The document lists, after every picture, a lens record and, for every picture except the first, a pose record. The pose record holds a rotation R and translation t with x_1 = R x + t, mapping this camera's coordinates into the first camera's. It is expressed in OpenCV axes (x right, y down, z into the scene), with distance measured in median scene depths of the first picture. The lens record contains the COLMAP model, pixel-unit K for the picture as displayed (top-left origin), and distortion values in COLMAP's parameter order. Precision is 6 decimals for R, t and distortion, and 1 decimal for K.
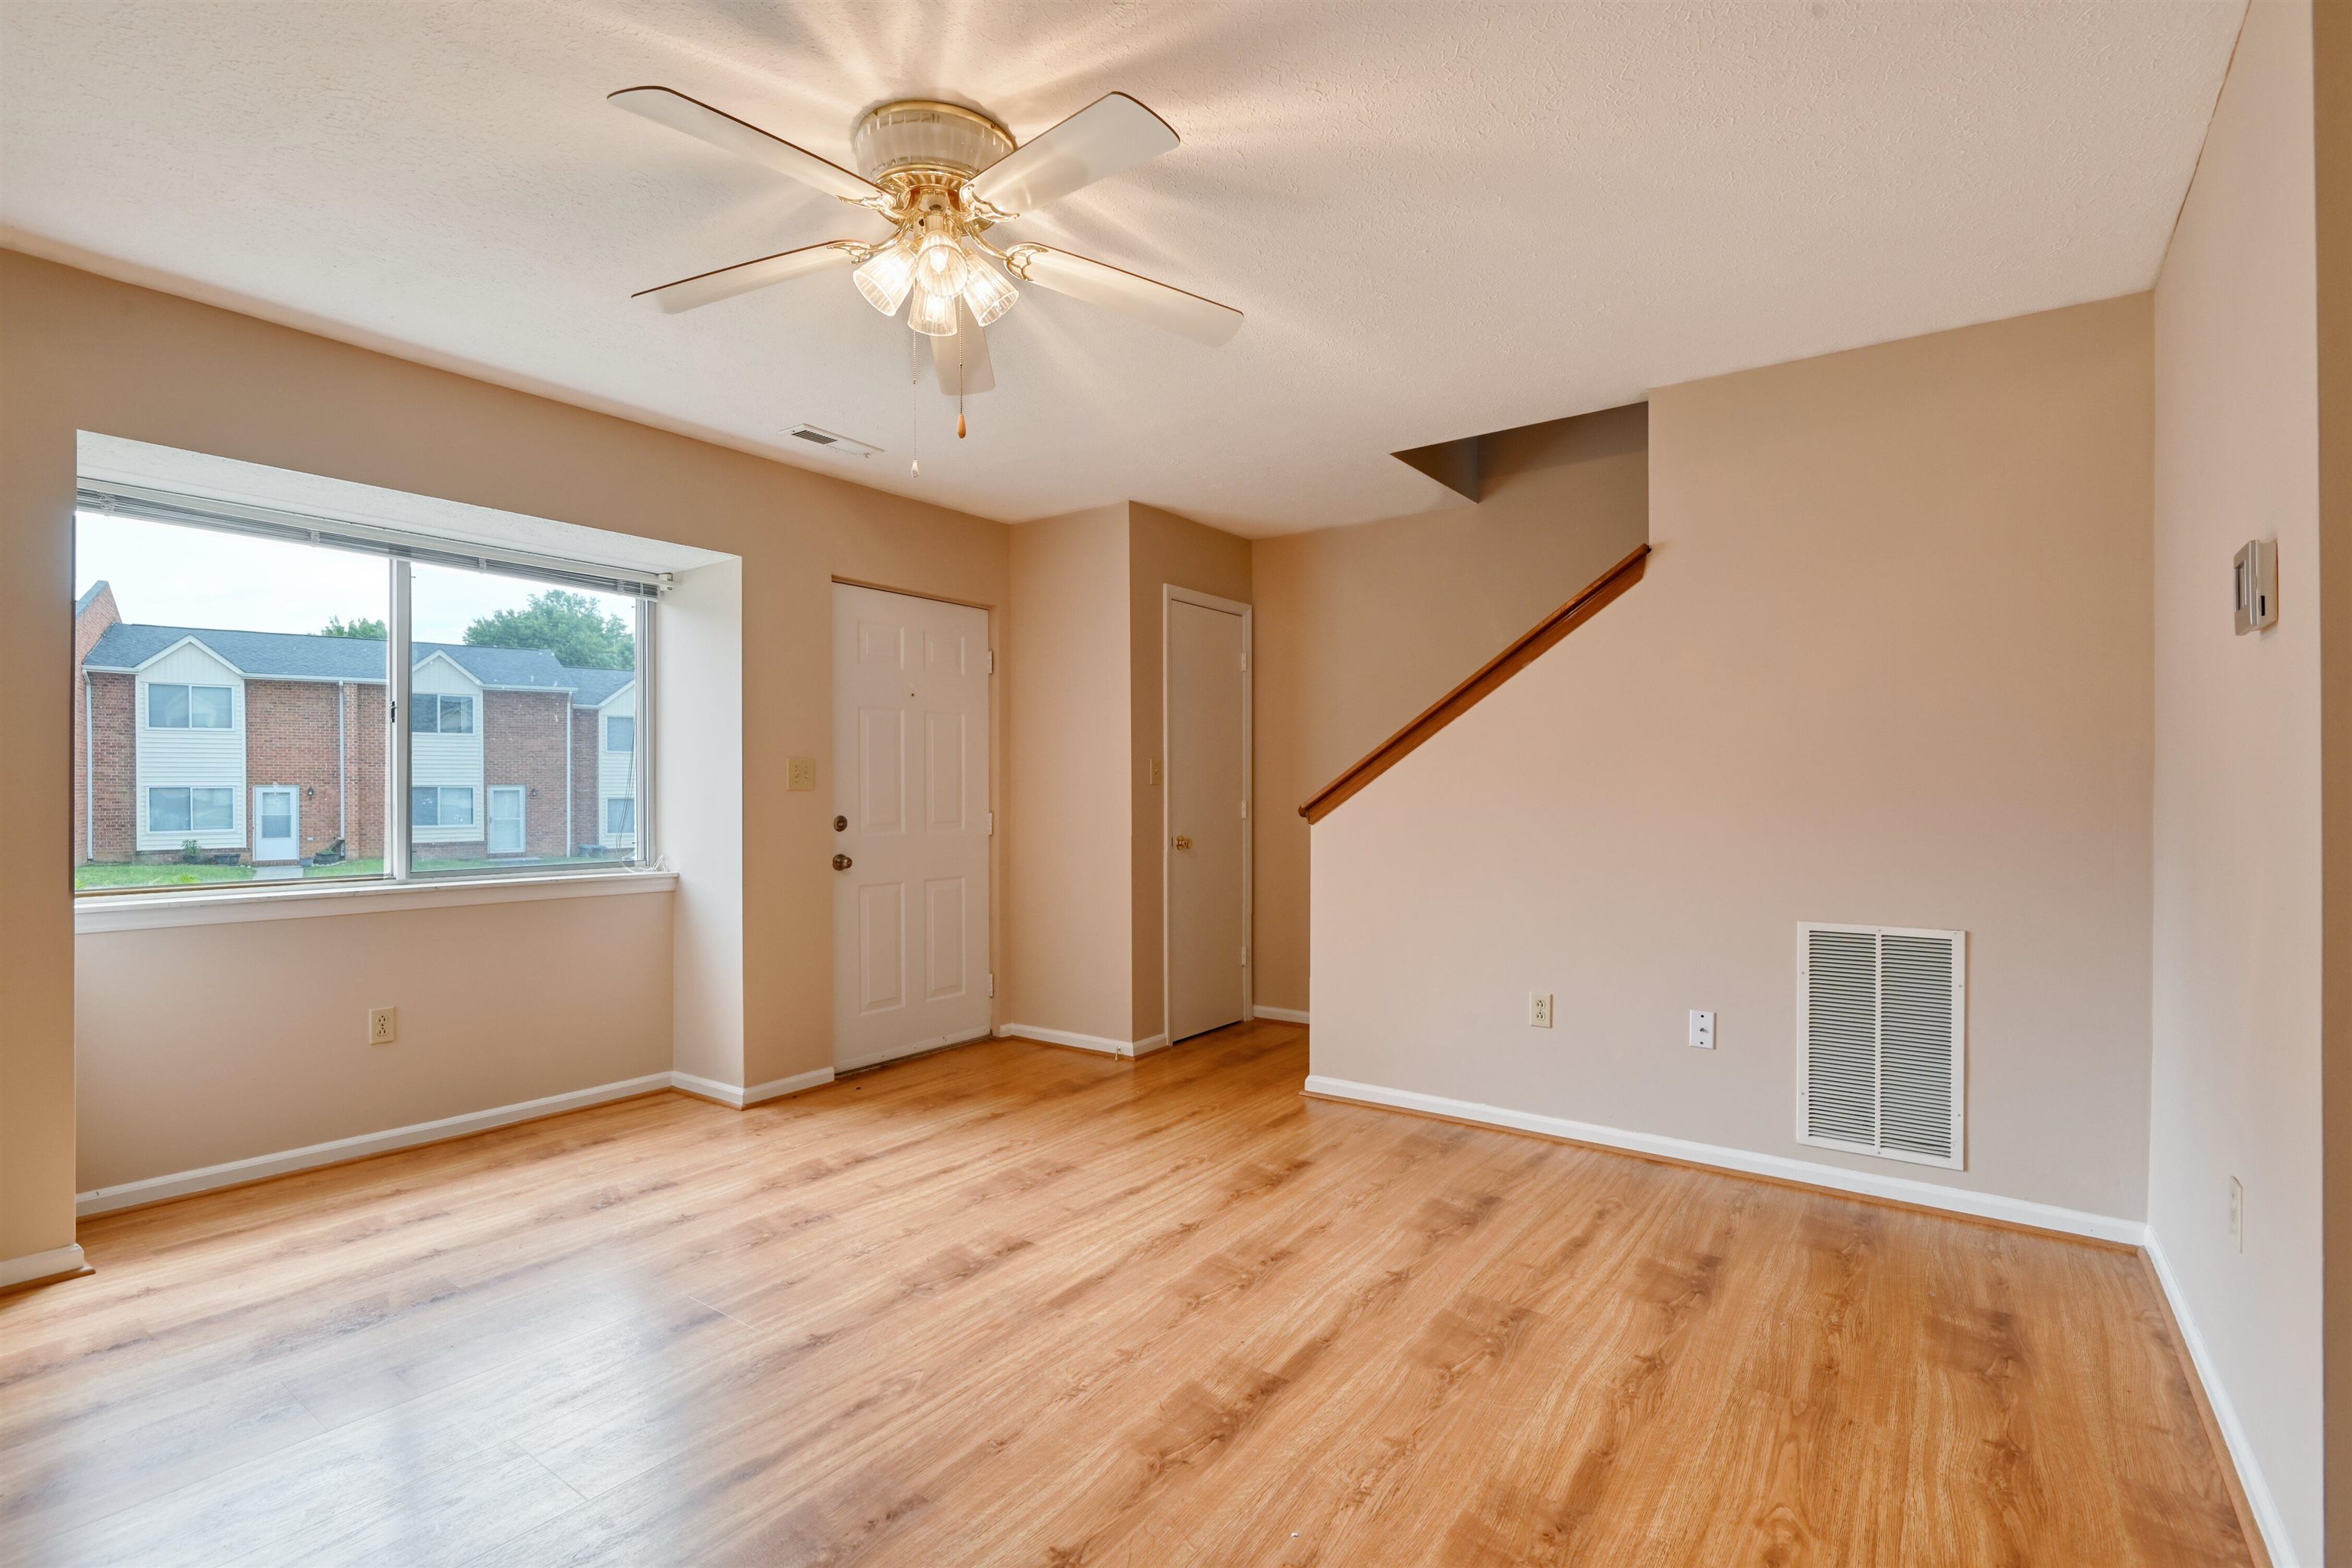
lens RADIAL K [[1077.2, 0, 1173.8], [0, 1077.2, 823.3], [0, 0, 1]] dist [-0.002467, -0.000550]
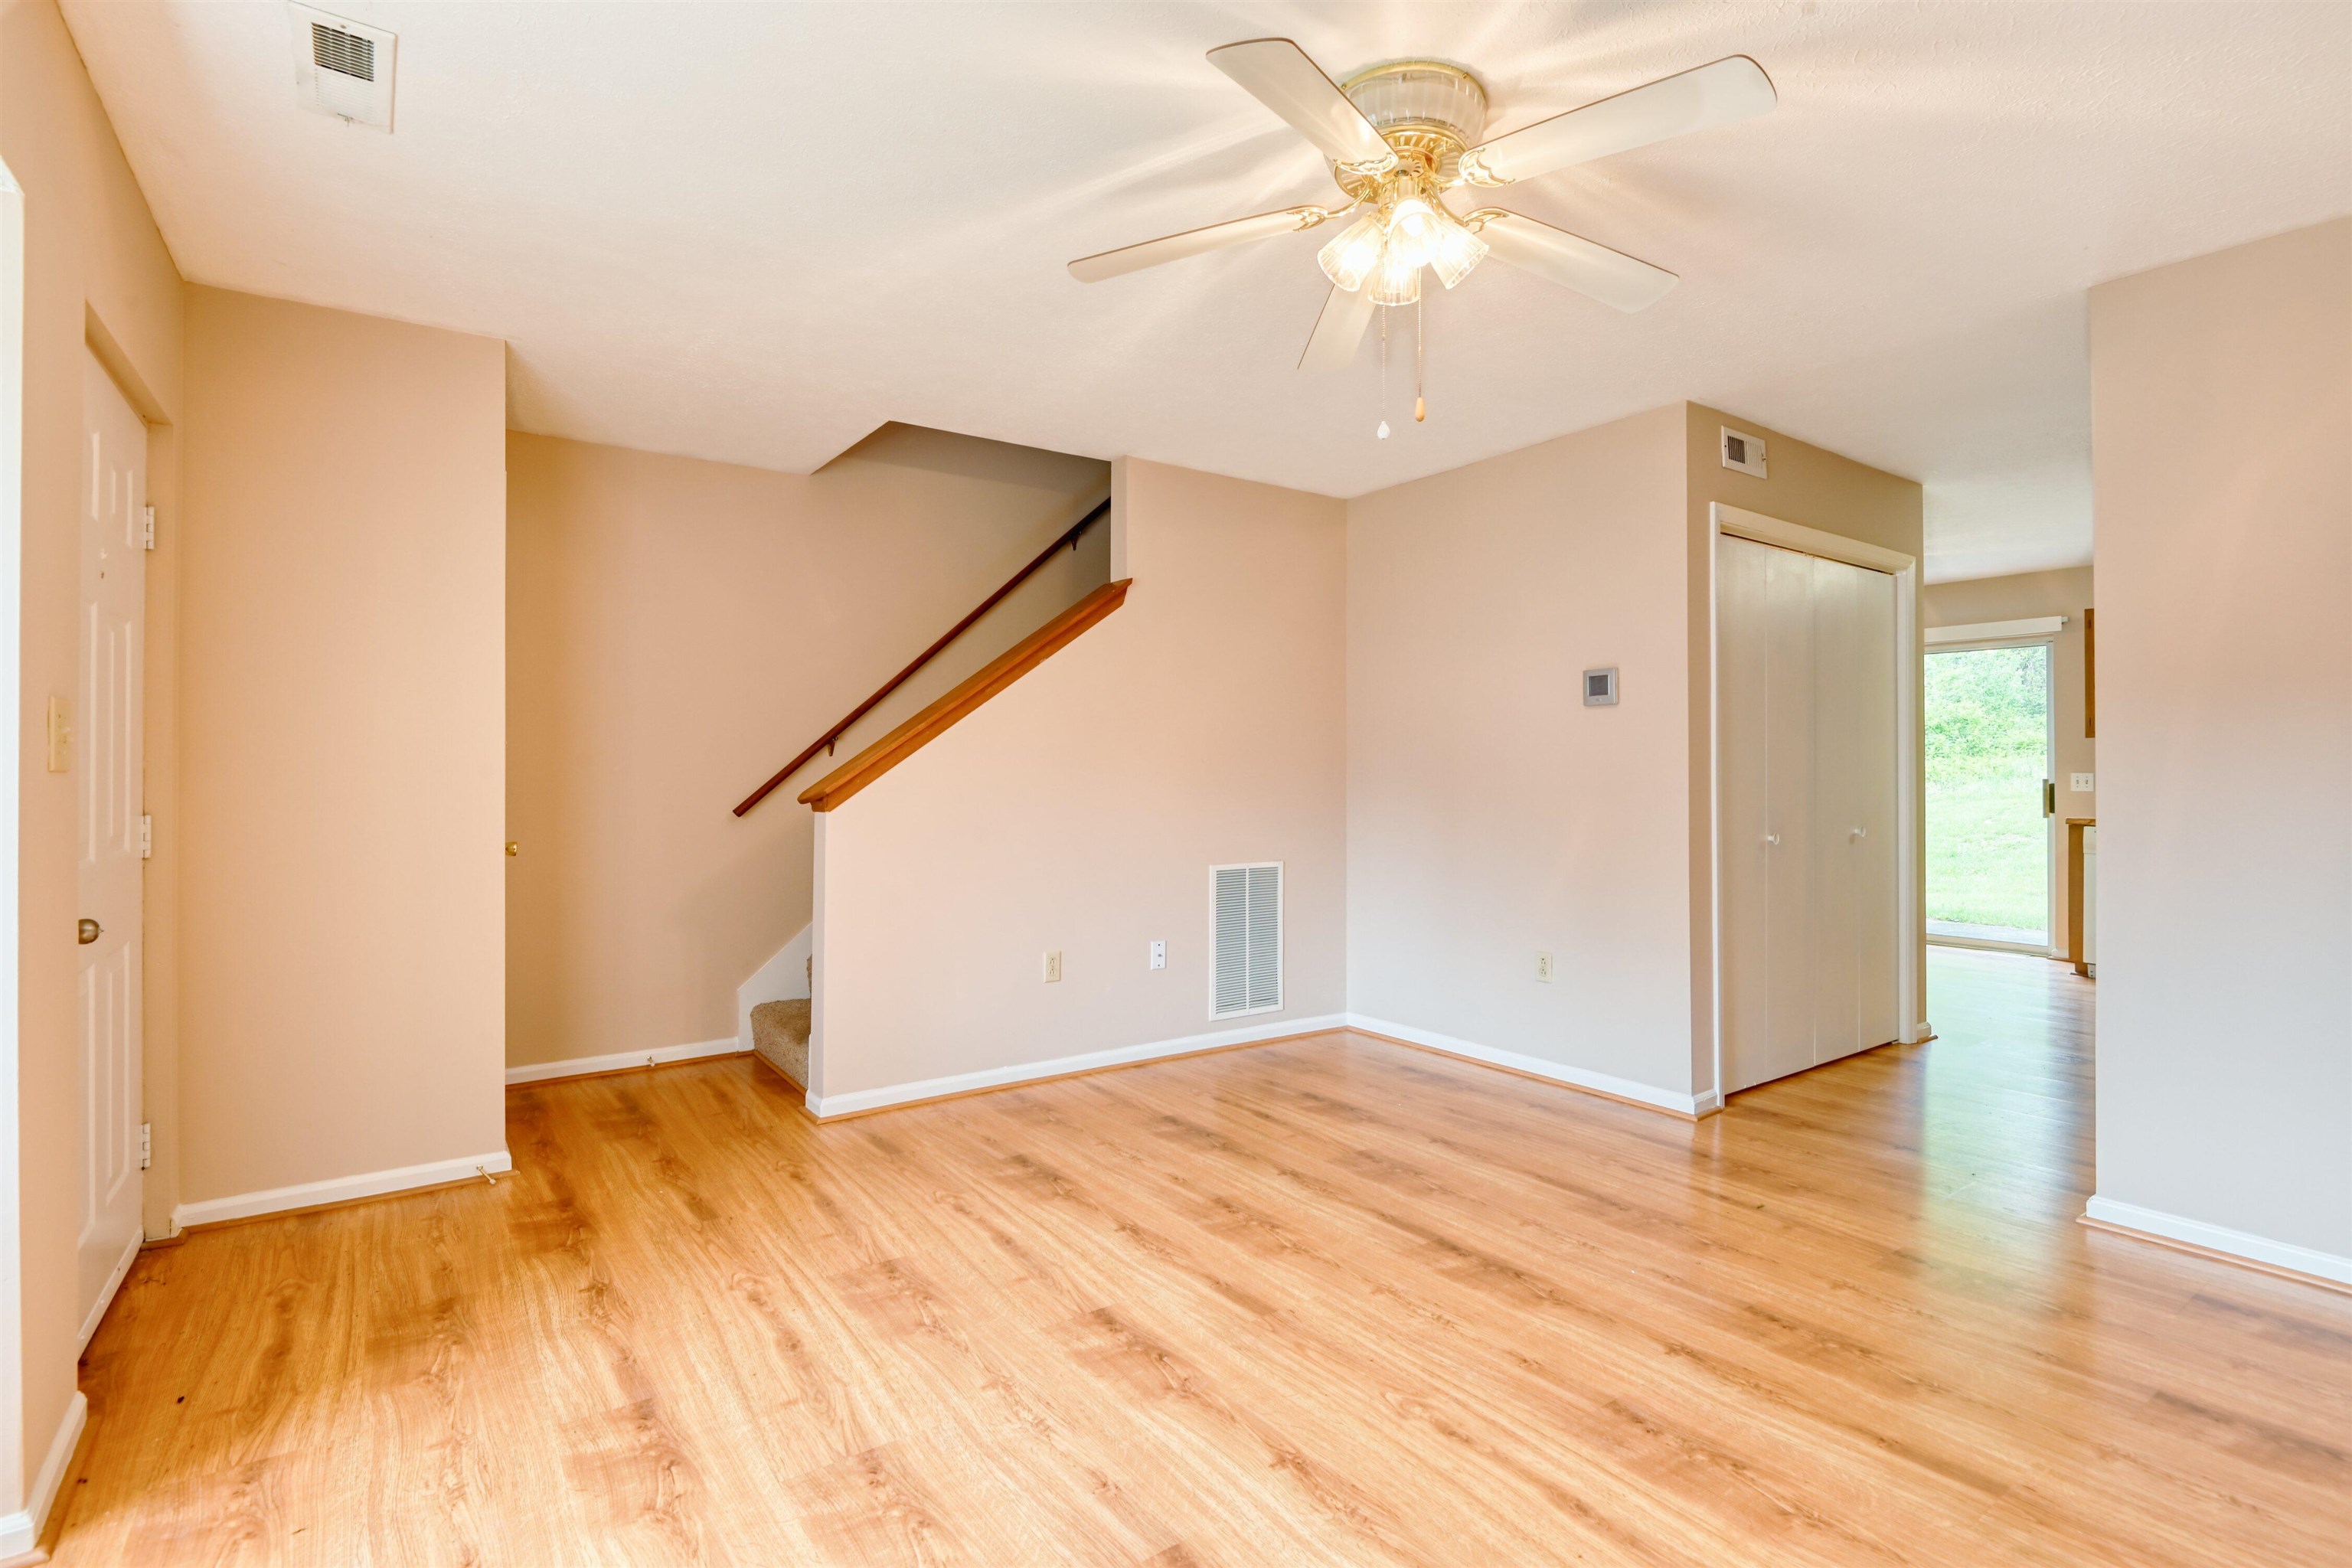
lens RADIAL K [[1087.5, 0, 1160.1], [0, 1087.5, 763.1], [0, 0, 1]] dist [-0.000356, -0.005213]
pose [[0.329753, 0.013332, 0.943973, -0.815875], [0.027459, 0.999342, -0.023706, -0.012071], [-0.943668, 0.033738, 0.329170, 0.586953]]
